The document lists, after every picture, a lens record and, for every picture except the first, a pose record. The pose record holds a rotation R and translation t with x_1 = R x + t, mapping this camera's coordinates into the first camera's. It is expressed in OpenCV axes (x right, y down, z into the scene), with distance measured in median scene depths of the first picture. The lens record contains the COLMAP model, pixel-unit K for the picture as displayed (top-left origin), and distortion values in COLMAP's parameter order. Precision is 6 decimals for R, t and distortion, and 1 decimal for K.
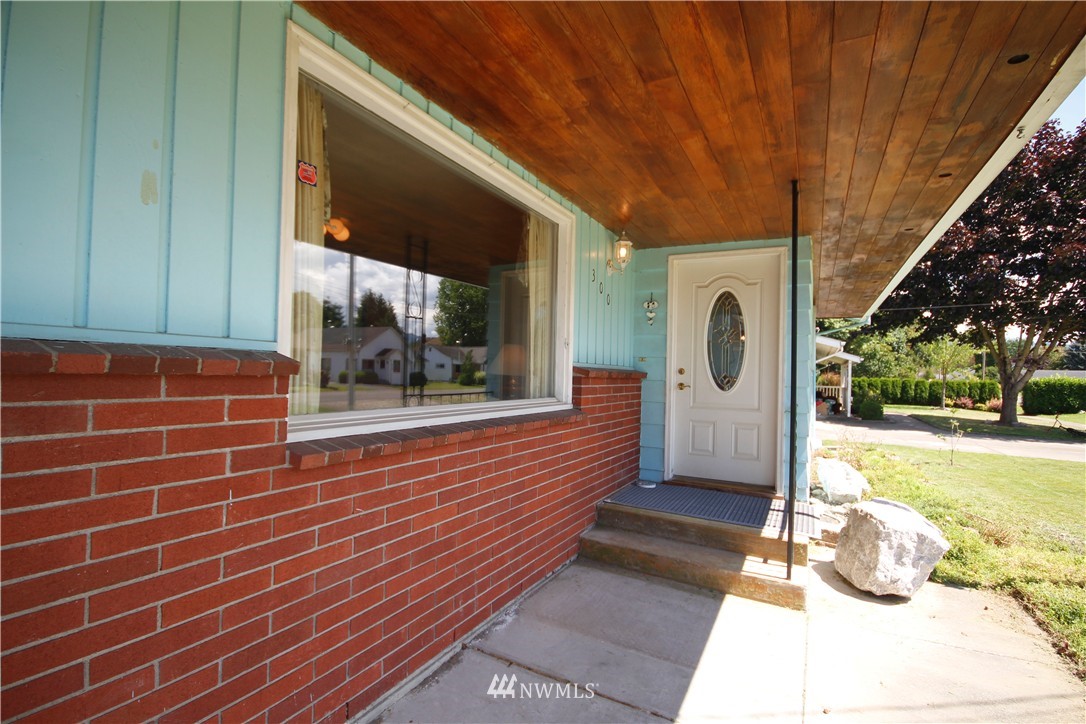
lens RADIAL K [[503.0, 0, 544.3], [0, 503.0, 367.6], [0, 0, 1]] dist [-0.015011, -0.000044]
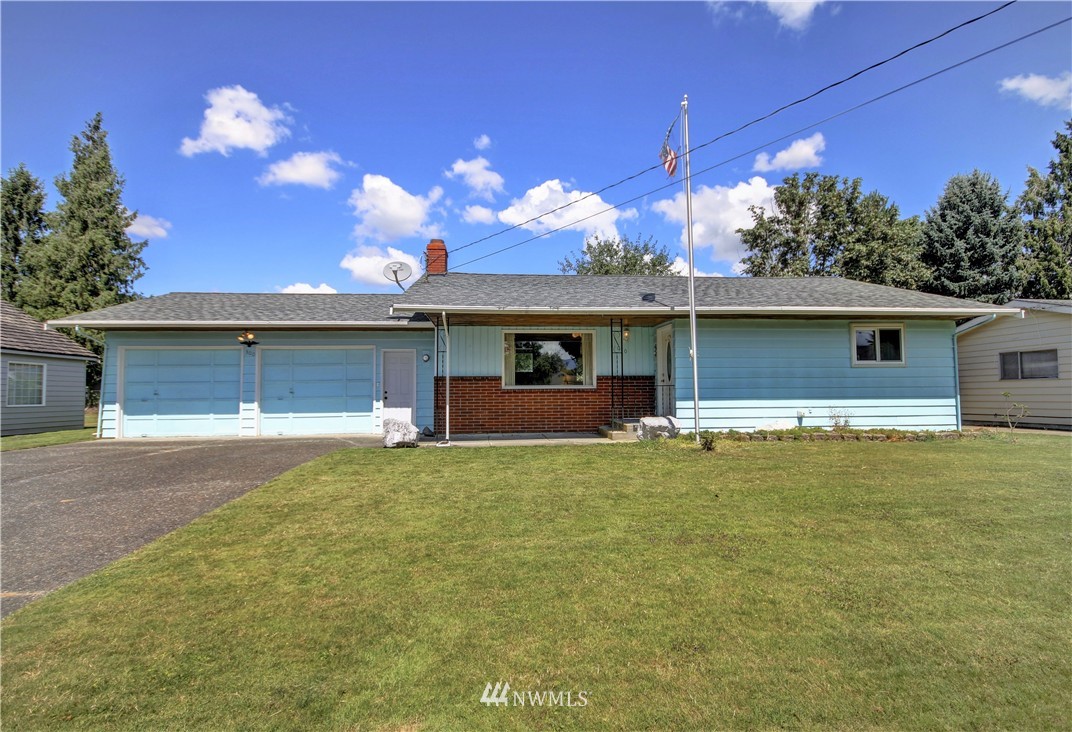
lens RADIAL K [[527.3, 0, 536.0], [0, 527.3, 366.0], [0, 0, 1]] dist [0.001797, 0.000356]
pose [[0.555823, -0.065796, -0.828693, 3.350804], [0.031186, 0.997811, -0.058307, 0.152809], [0.830716, 0.006564, 0.556658, -1.581000]]
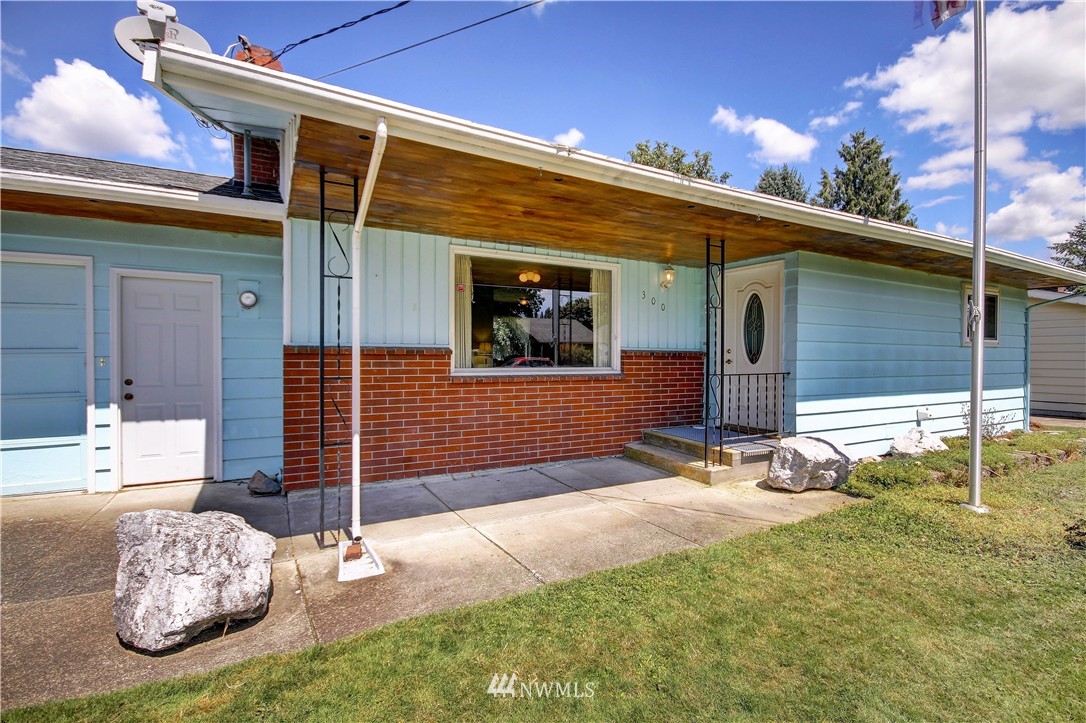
lens RADIAL K [[514.1, 0, 543.0], [0, 514.1, 361.5], [0, 0, 1]] dist [-0.014372, 0.000167]
pose [[0.838462, -0.012314, -0.544822, 0.985048], [0.019657, 0.999777, 0.007656, 0.024051], [0.544606, -0.017129, 0.838517, -0.810384]]
